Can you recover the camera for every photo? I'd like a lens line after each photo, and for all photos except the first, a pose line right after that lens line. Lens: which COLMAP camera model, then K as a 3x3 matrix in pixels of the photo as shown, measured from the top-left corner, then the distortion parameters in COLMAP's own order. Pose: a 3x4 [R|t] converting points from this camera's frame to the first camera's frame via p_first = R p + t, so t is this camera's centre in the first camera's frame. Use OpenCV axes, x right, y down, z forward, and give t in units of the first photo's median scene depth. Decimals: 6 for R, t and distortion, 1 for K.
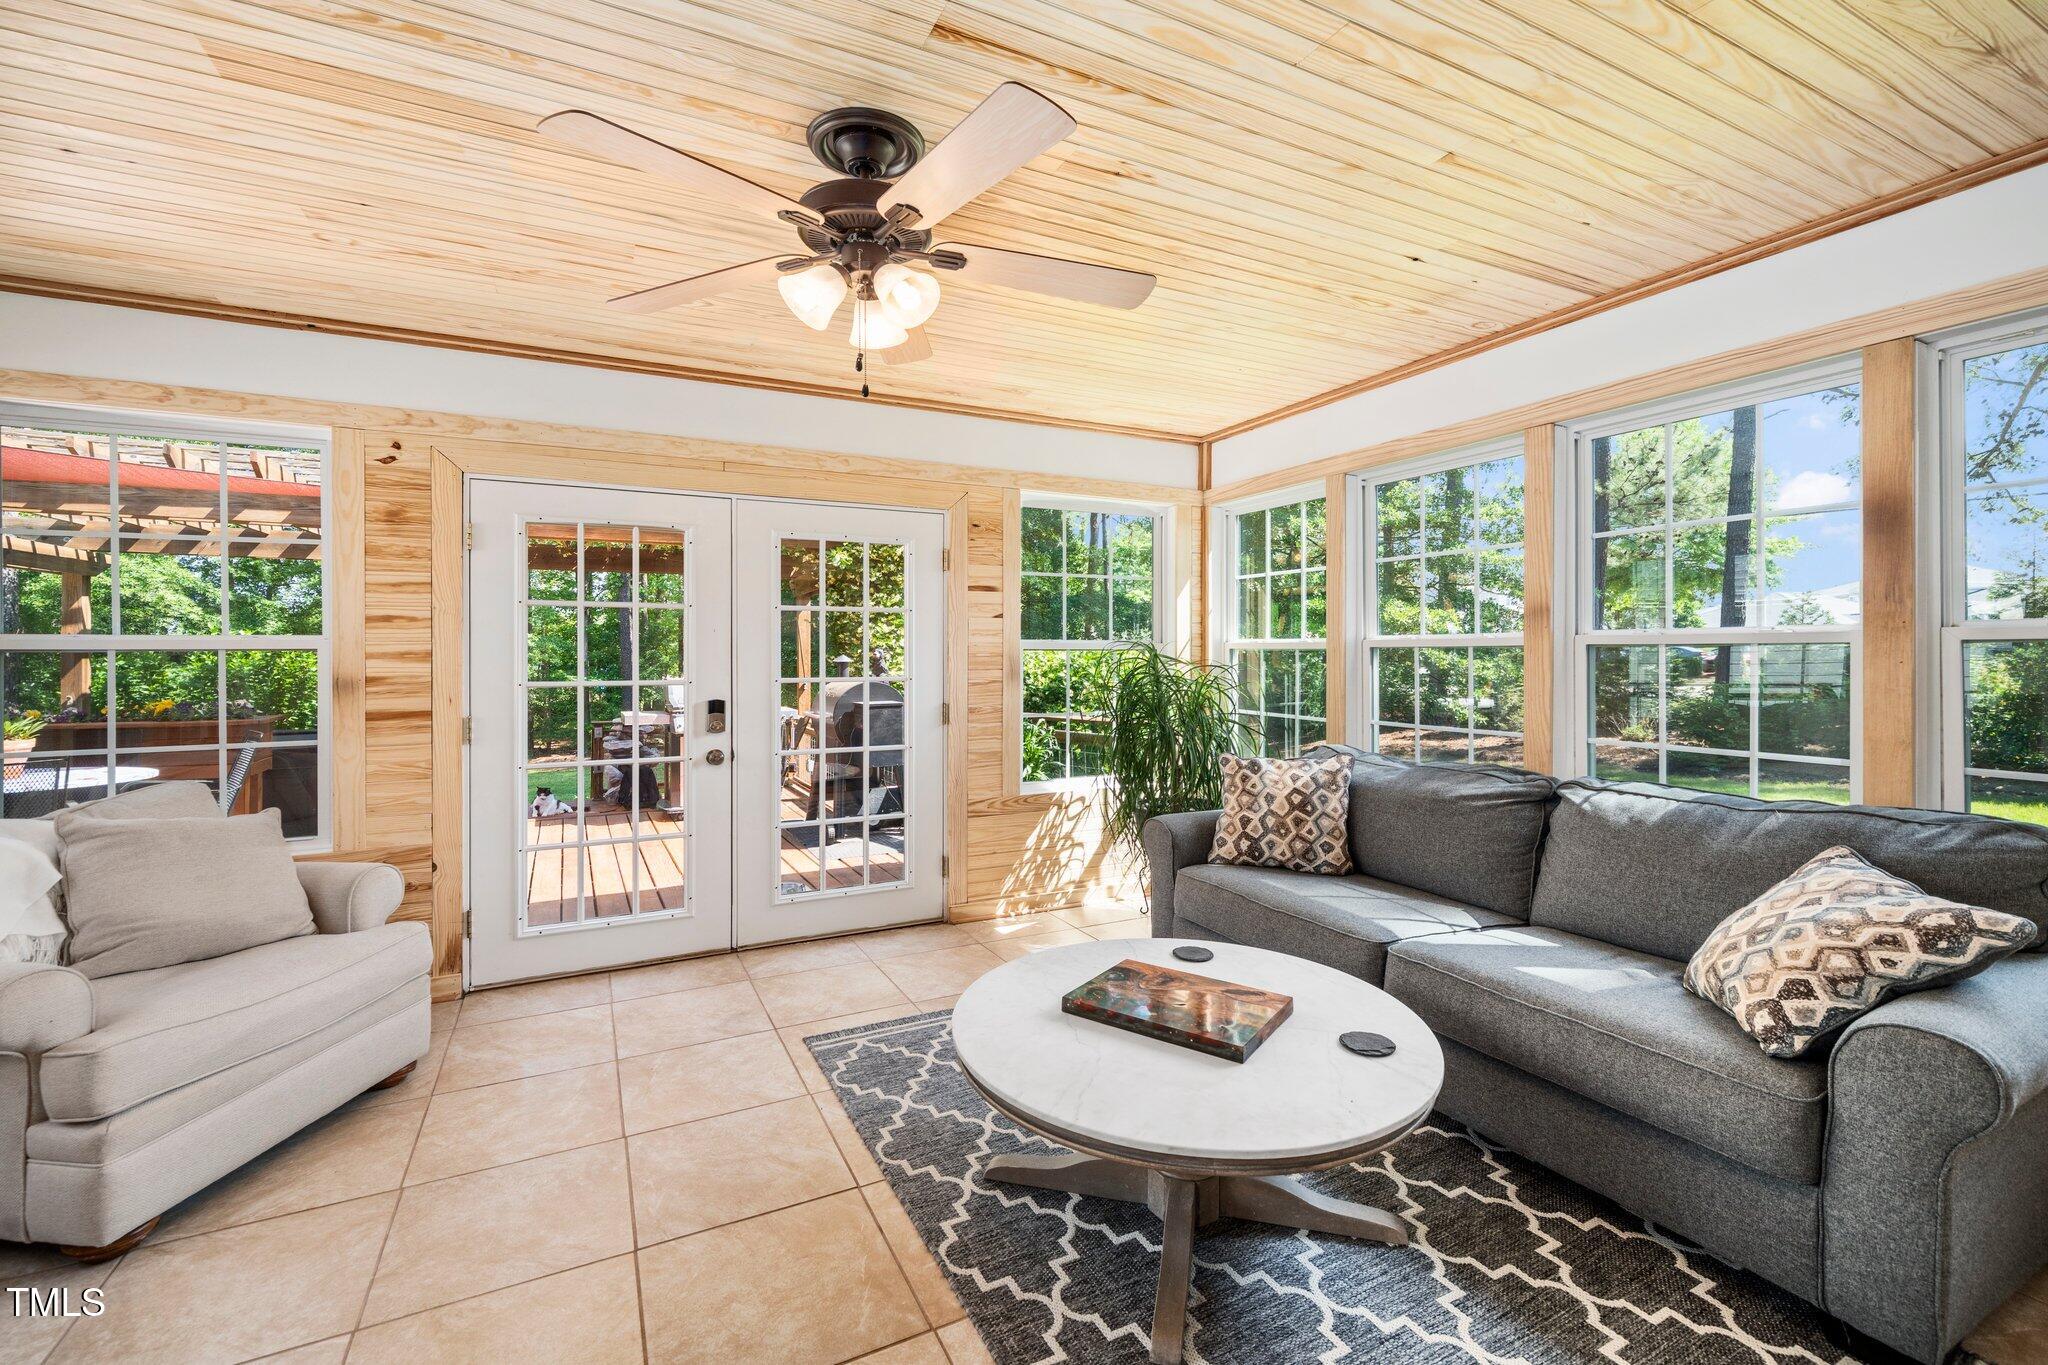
lens RADIAL K [[803.8, 0, 921.5], [0, 803.8, 649.7], [0, 0, 1]] dist [0.001970, 0.000569]
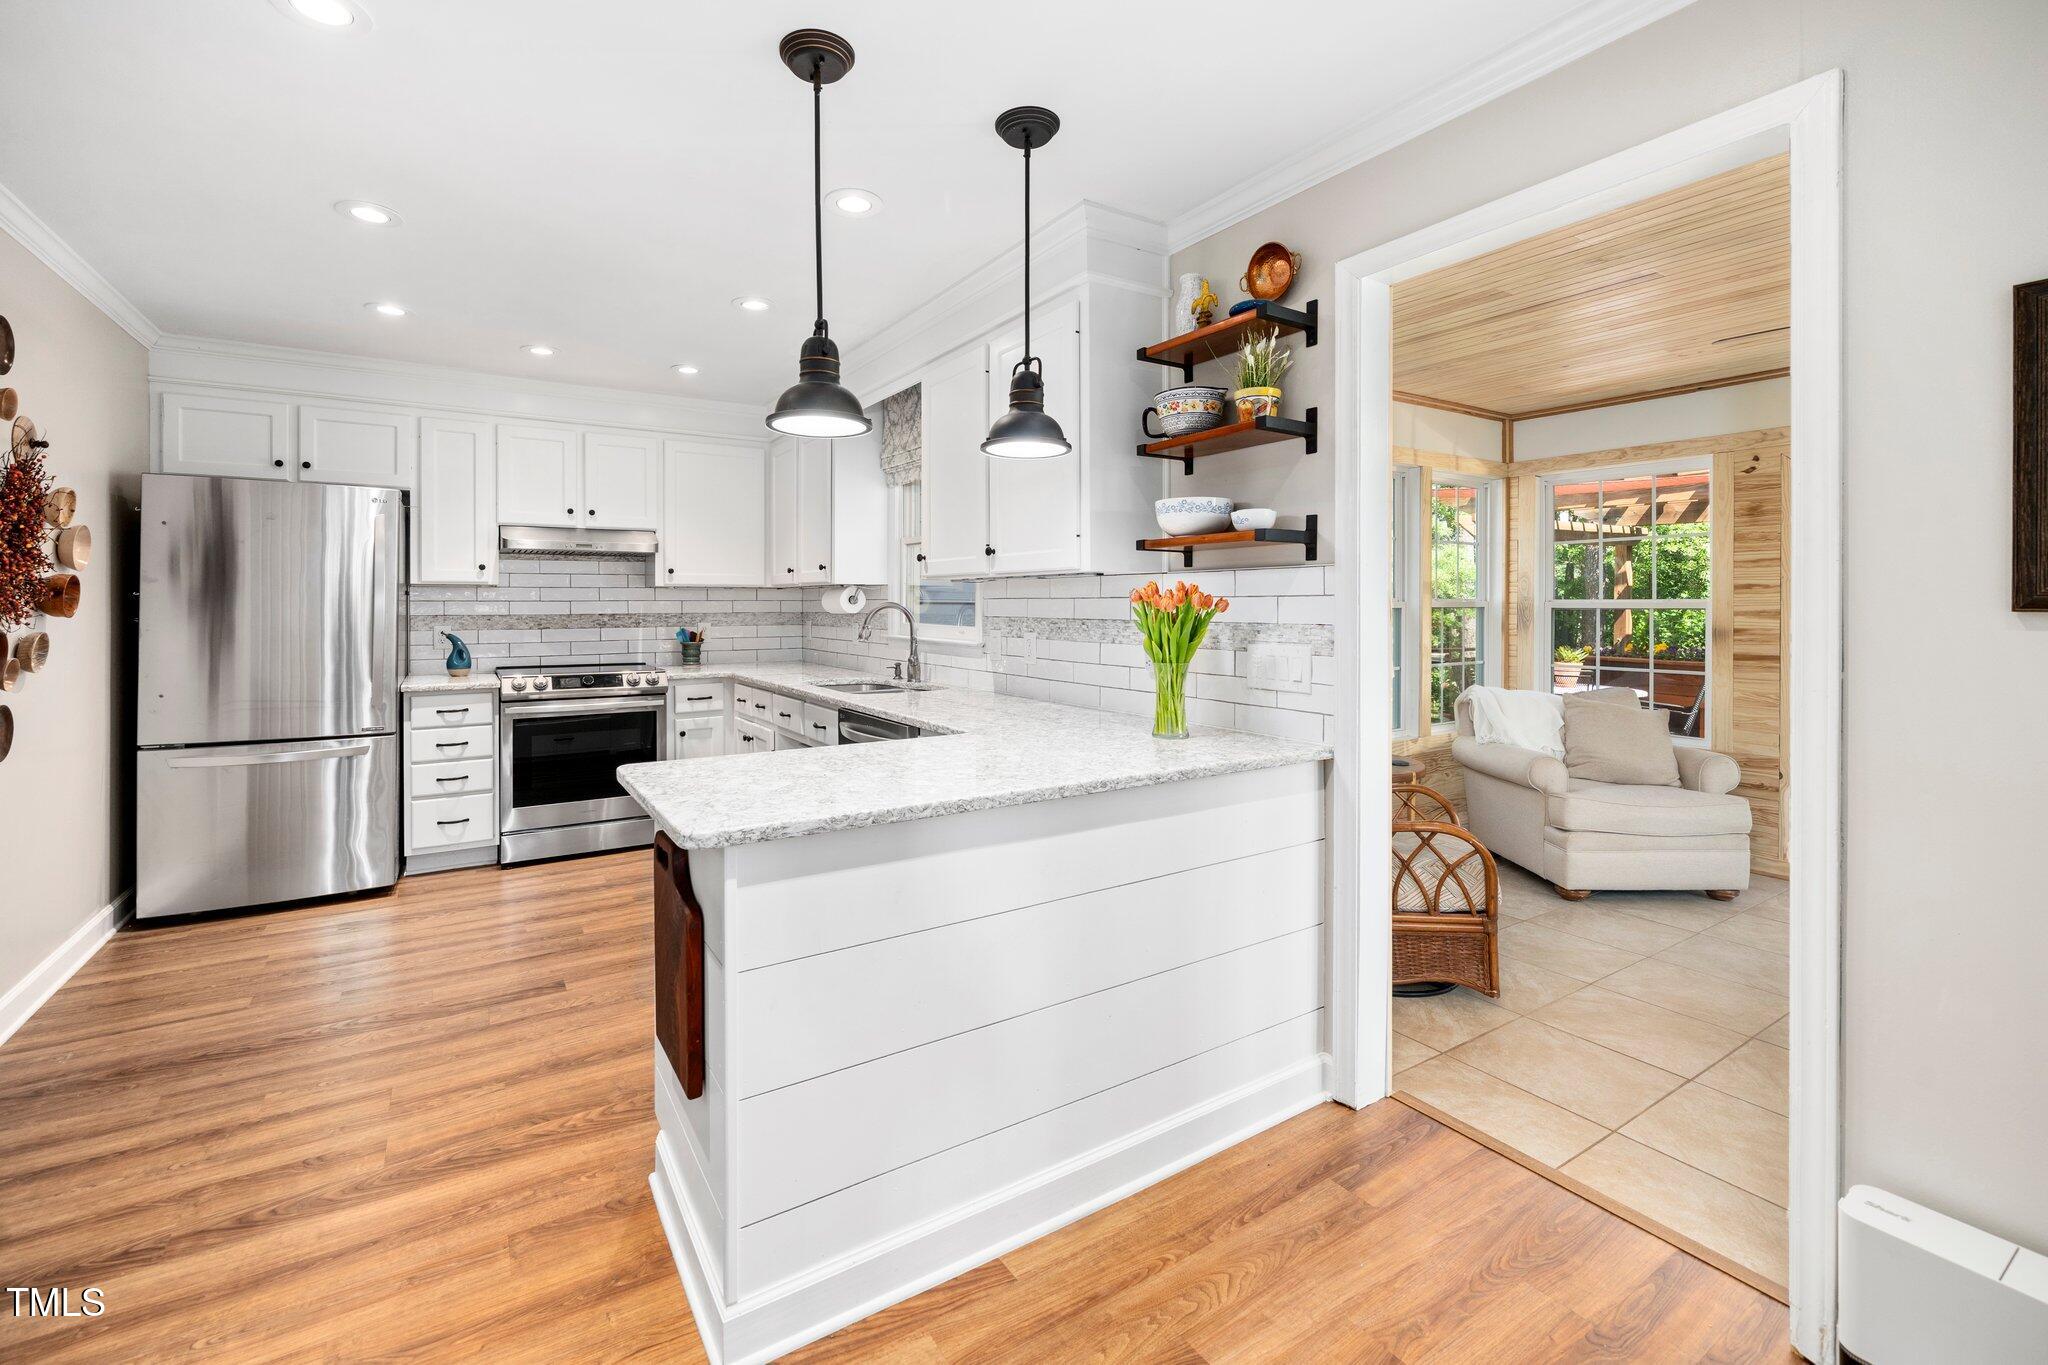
lens RADIAL K [[903.1, 0, 1097.6], [0, 903.1, 612.0], [0, 0, 1]] dist [-0.008874, 0.000515]
pose [[0.209324, 0.011608, -0.977778, 0.595519], [0.000614, 0.999928, 0.012002, -0.014122], [0.977846, -0.003113, 0.209301, -0.399079]]
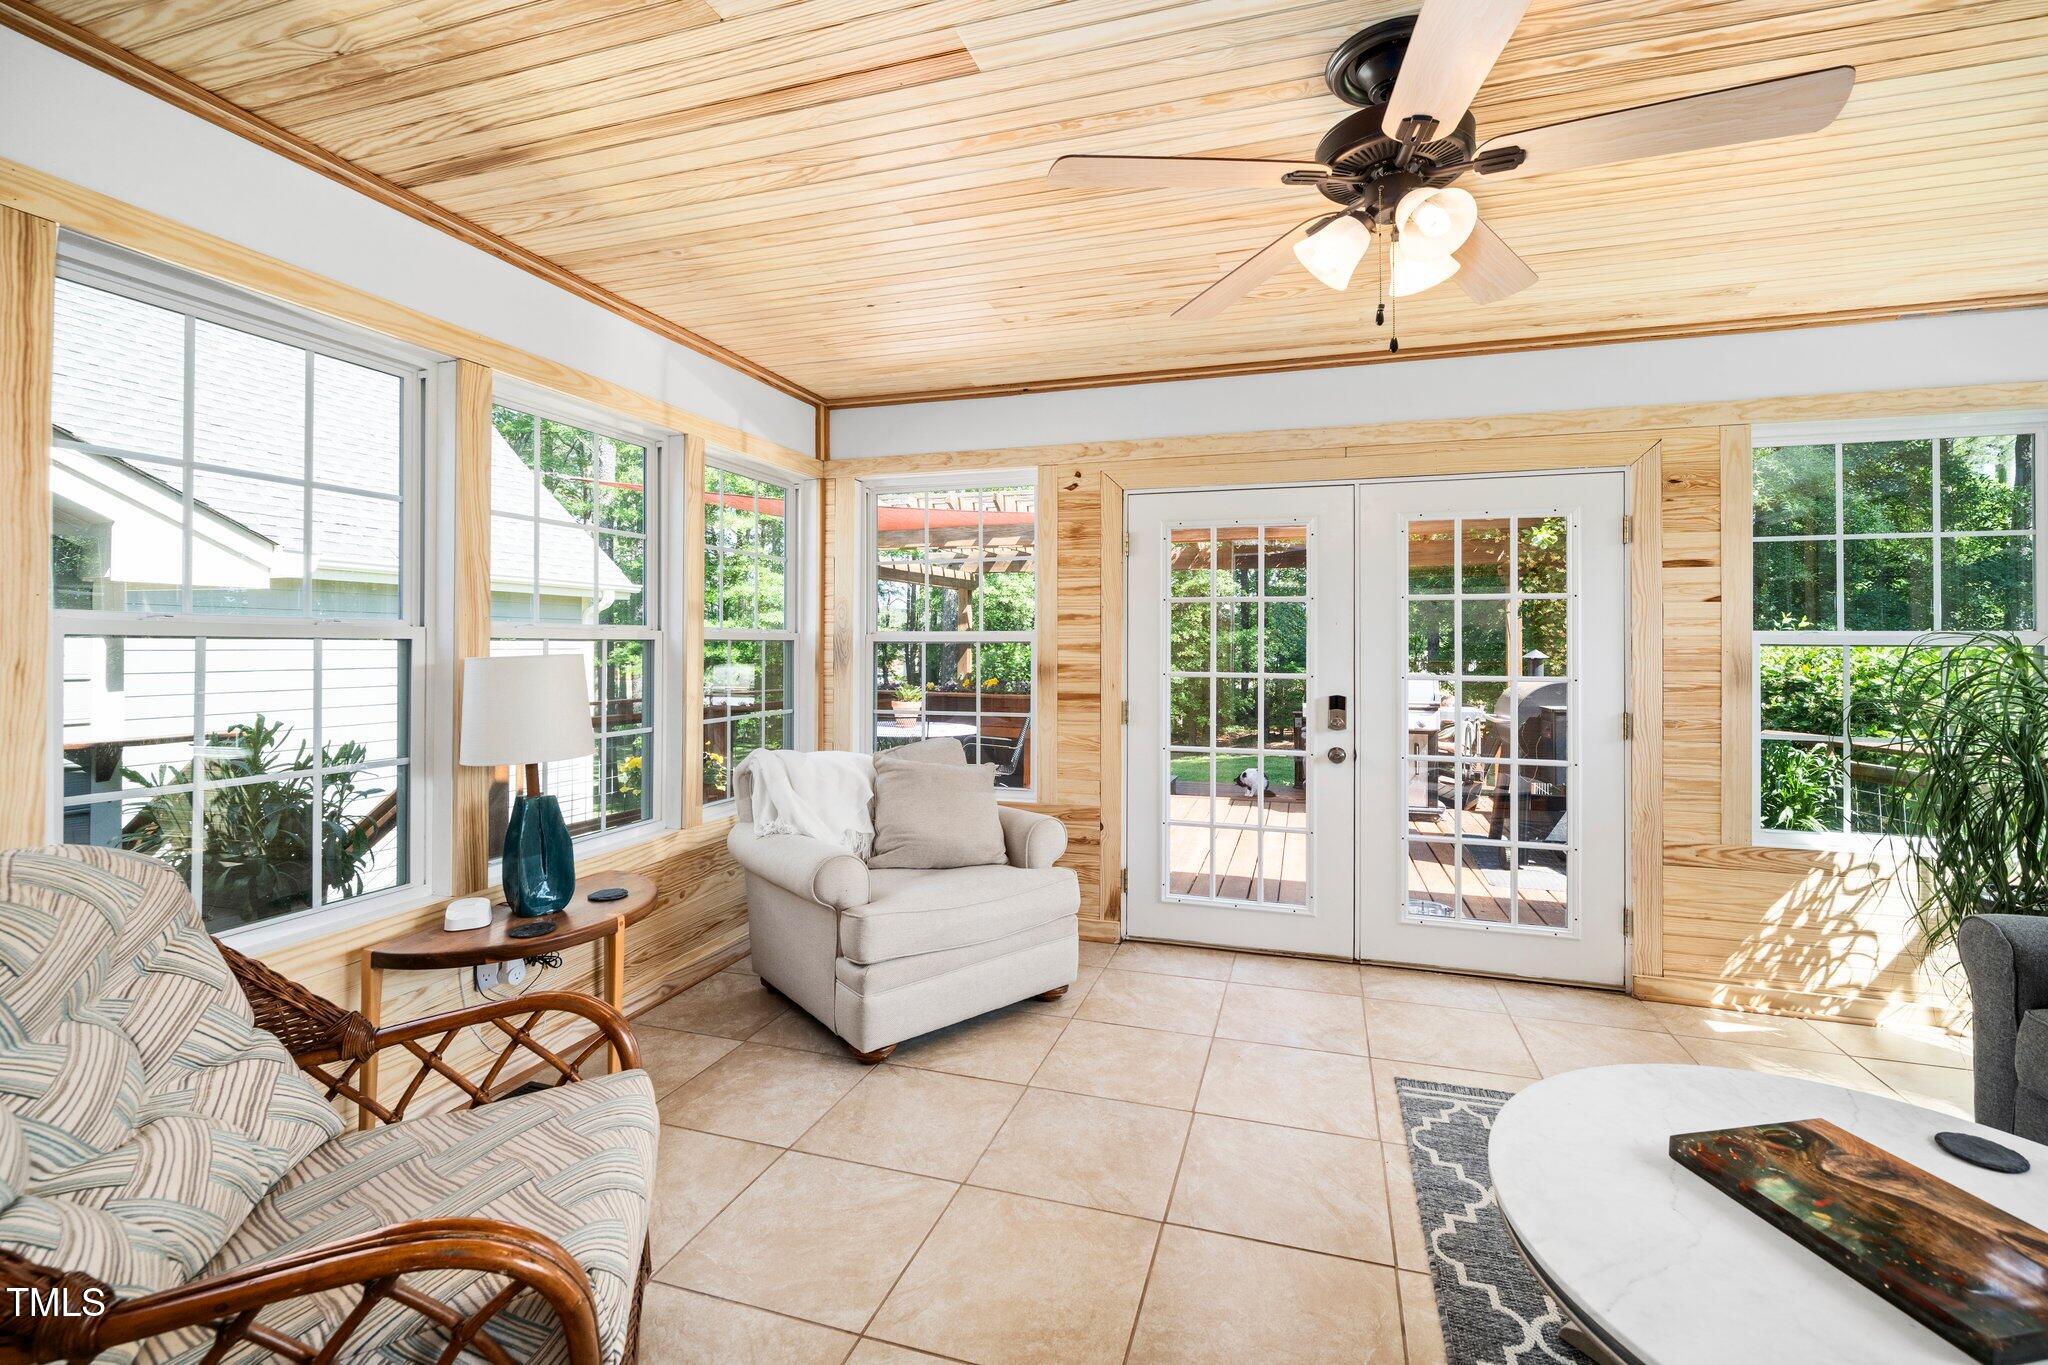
lens RADIAL K [[803.8, 0, 1100.5], [0, 803.8, 634.9], [0, 0, 1]] dist [0.001970, 0.000569]
pose [[0.781947, -0.003084, -0.623337, 0.129581], [-0.003341, 0.999953, -0.009138, -0.000365], [0.623336, 0.009228, 0.781900, 0.074358]]
